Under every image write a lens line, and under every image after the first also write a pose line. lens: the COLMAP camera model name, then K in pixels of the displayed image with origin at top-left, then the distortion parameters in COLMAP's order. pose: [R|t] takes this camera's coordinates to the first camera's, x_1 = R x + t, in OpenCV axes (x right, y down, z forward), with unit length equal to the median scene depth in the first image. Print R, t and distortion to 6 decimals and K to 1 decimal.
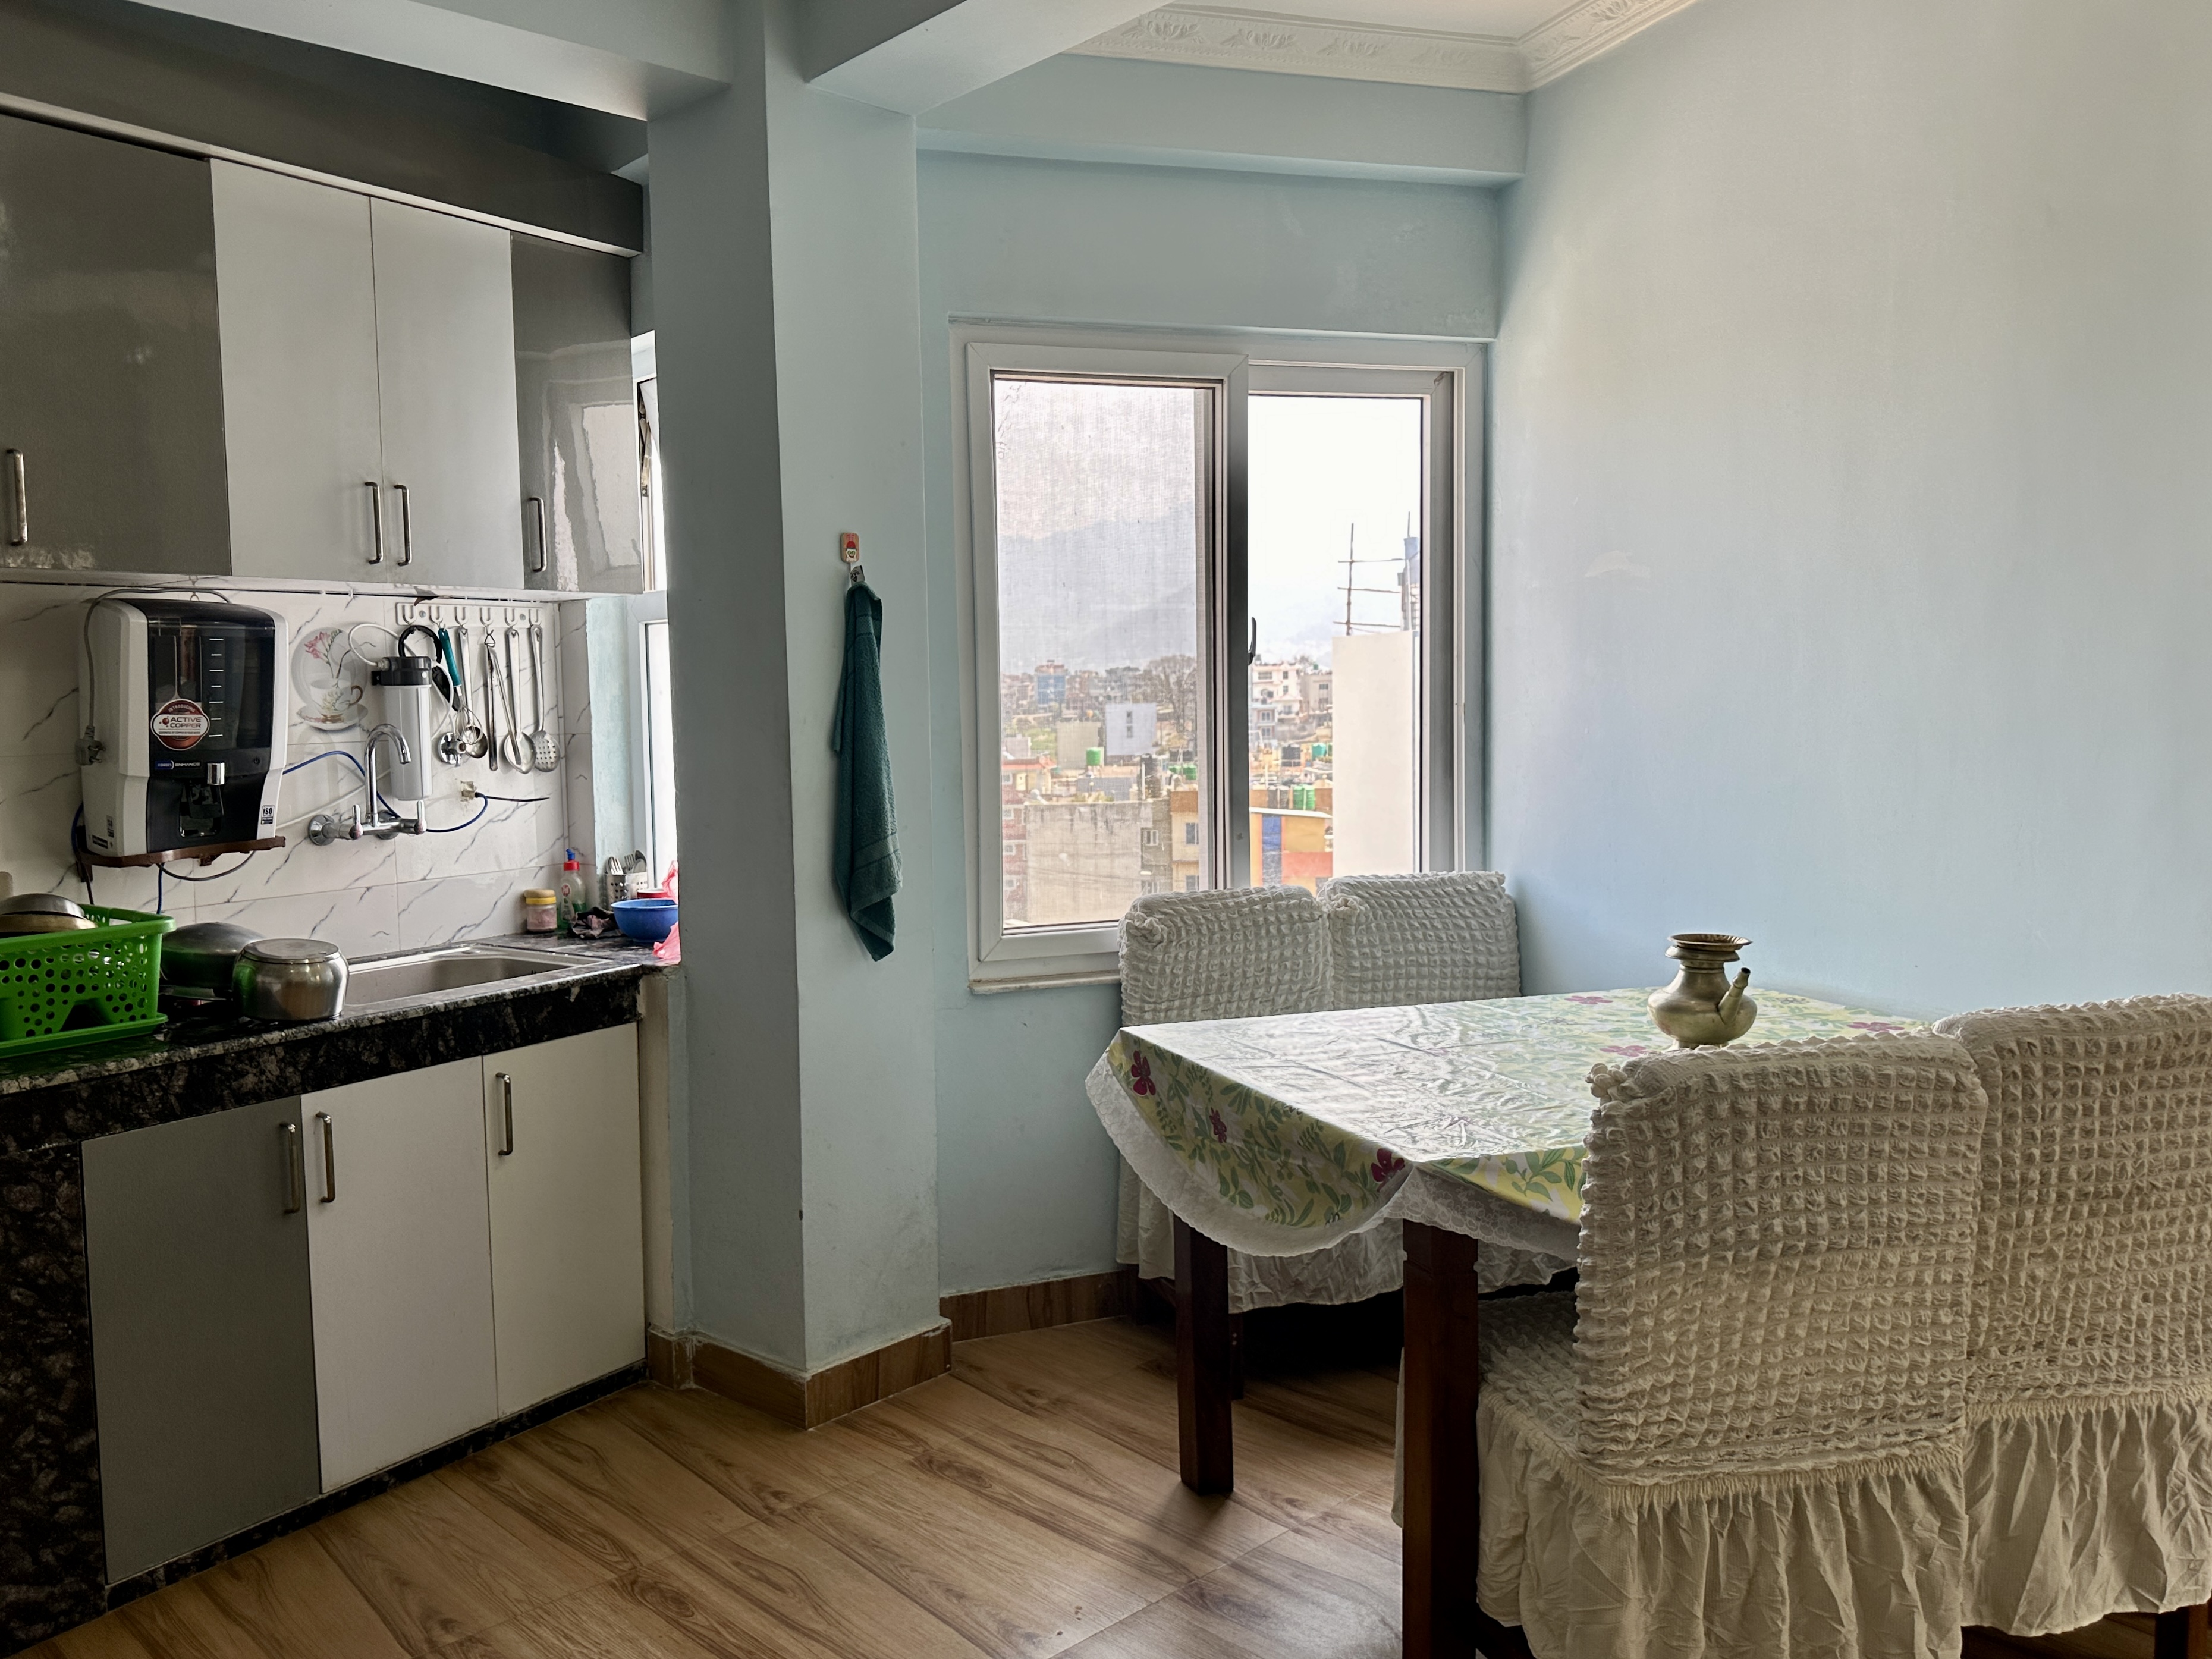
lens RADIAL K [[1675.8, 0, 1106.0], [0, 1675.8, 829.5], [0, 0, 1]] dist [0.006920, -0.036375]
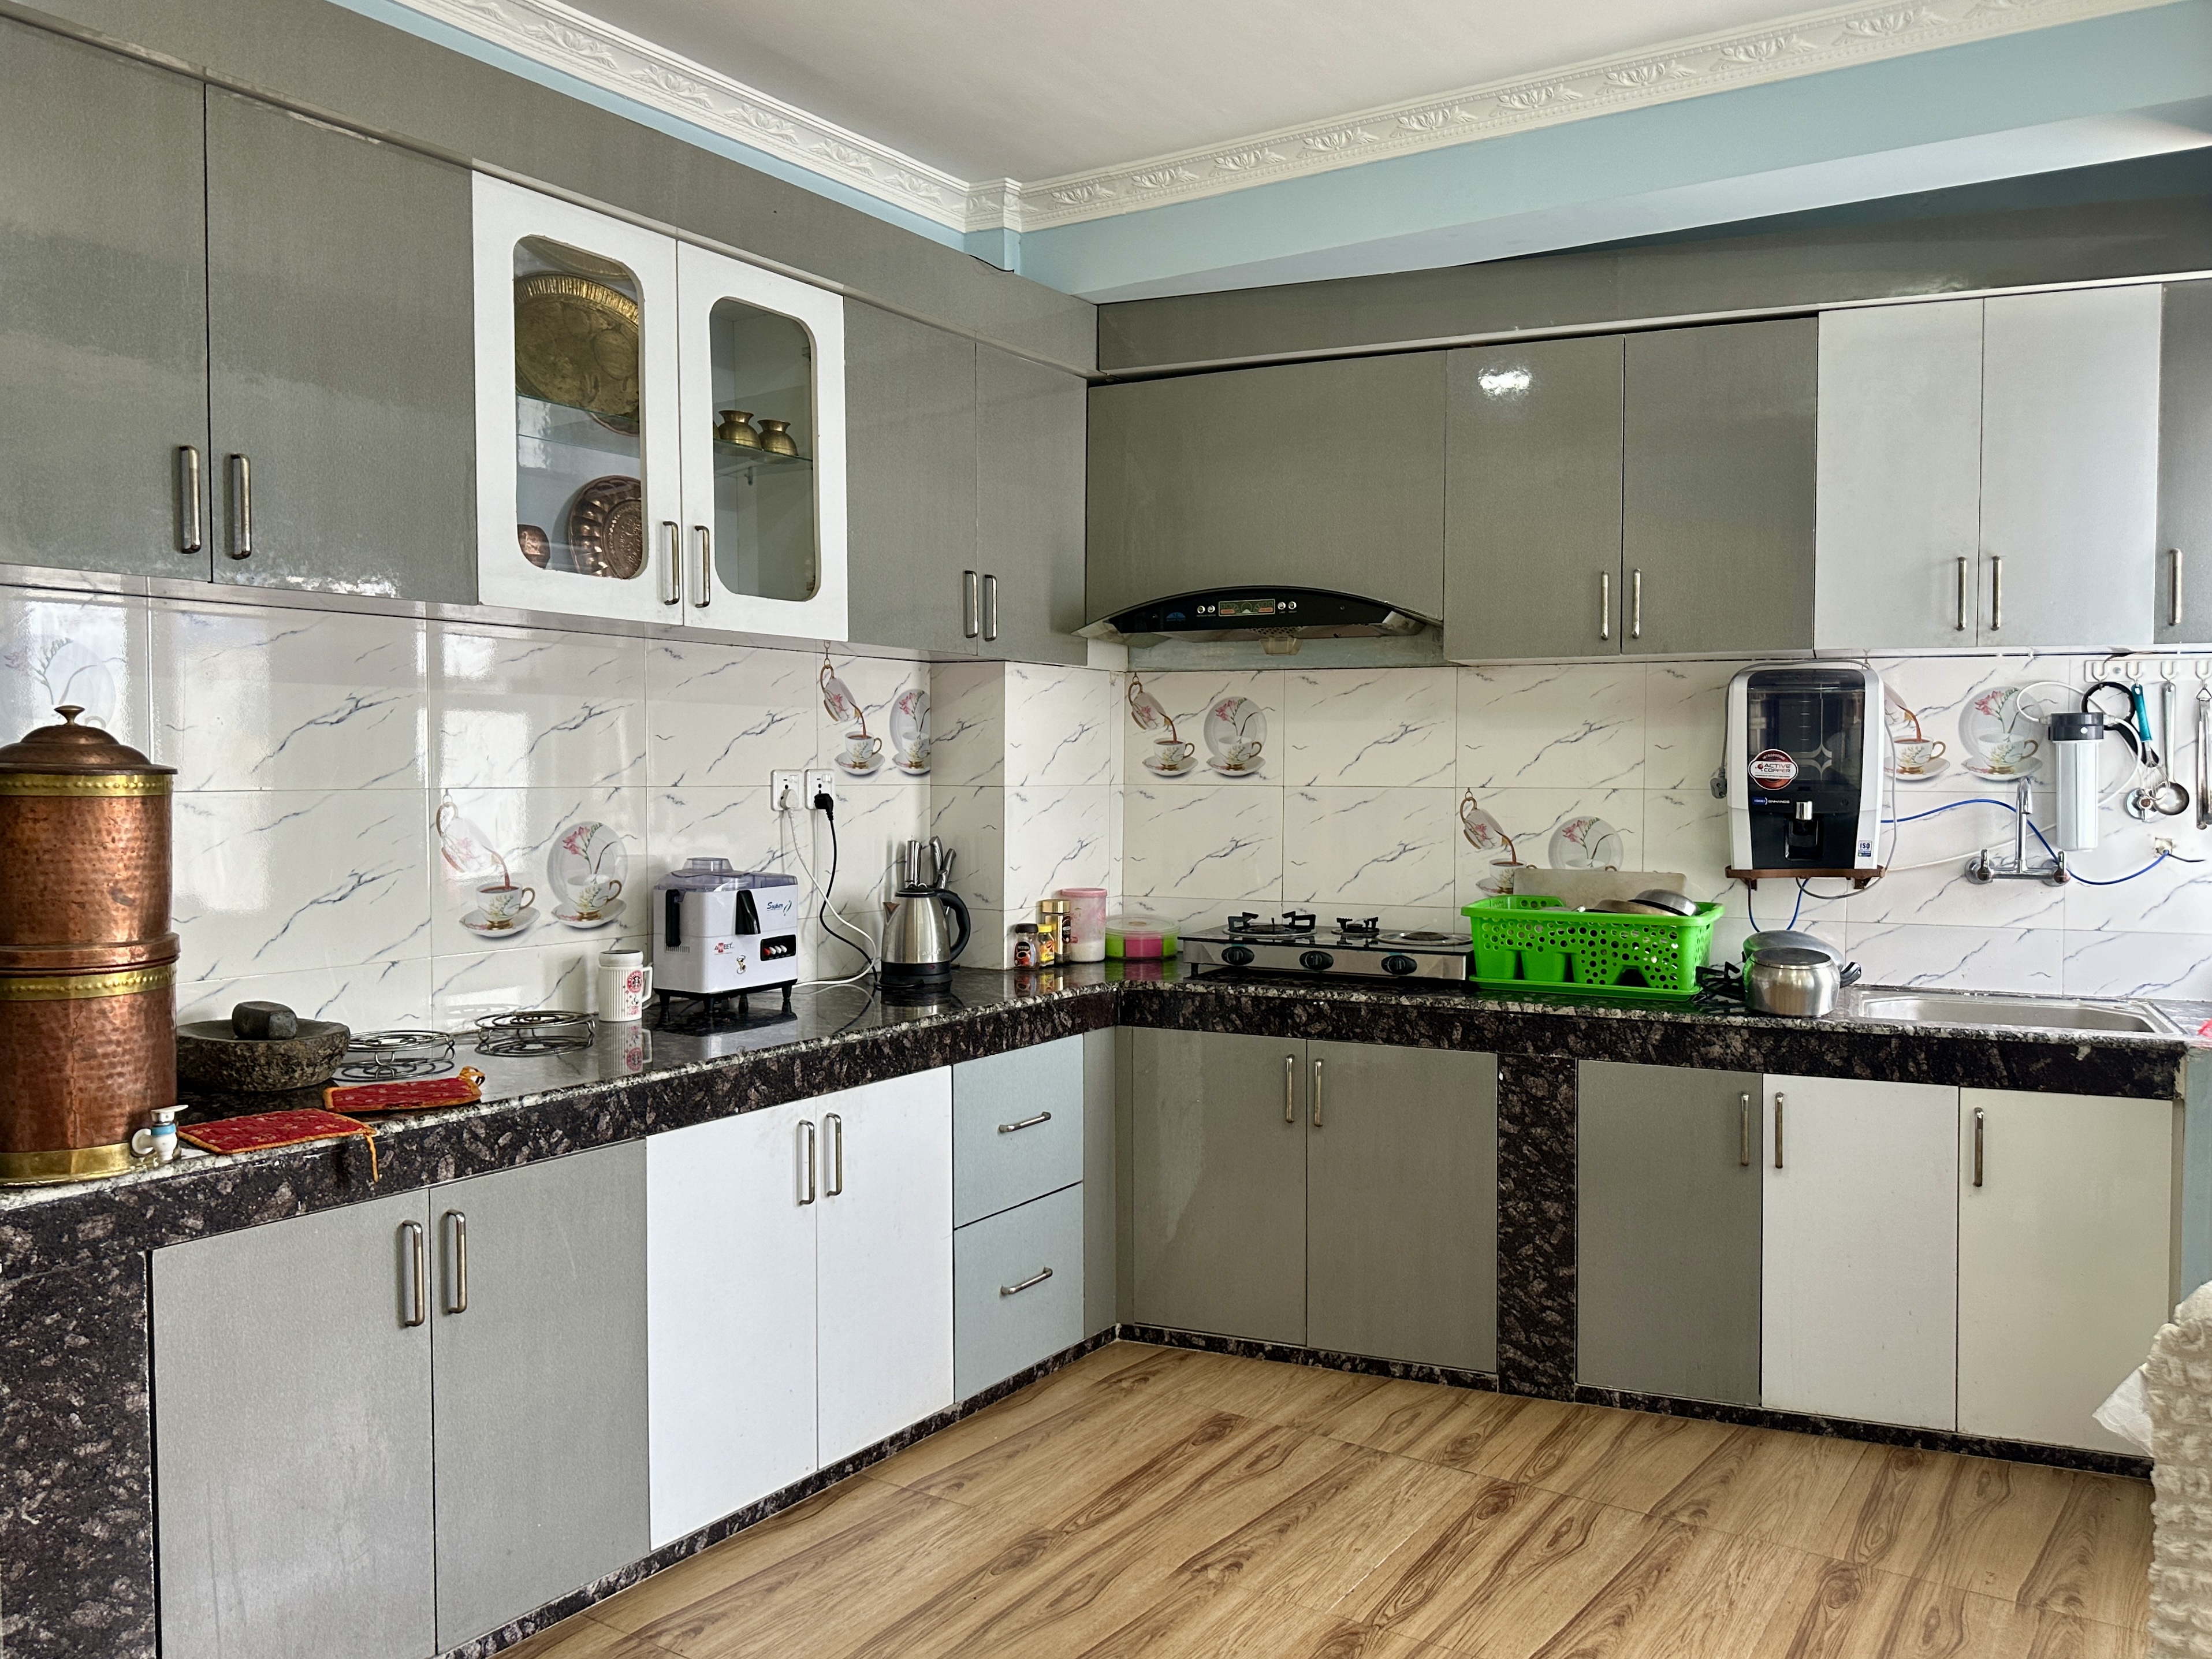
lens RADIAL K [[1667.5, 0, 1106.6], [0, 1667.5, 838.7], [0, 0, 1]] dist [-0.000725, -0.082016]
pose [[0.216983, 0.065334, -0.973987, 0.571510], [-0.087937, 0.995009, 0.047154, -0.026508], [0.972207, 0.075418, 0.221645, 0.245453]]
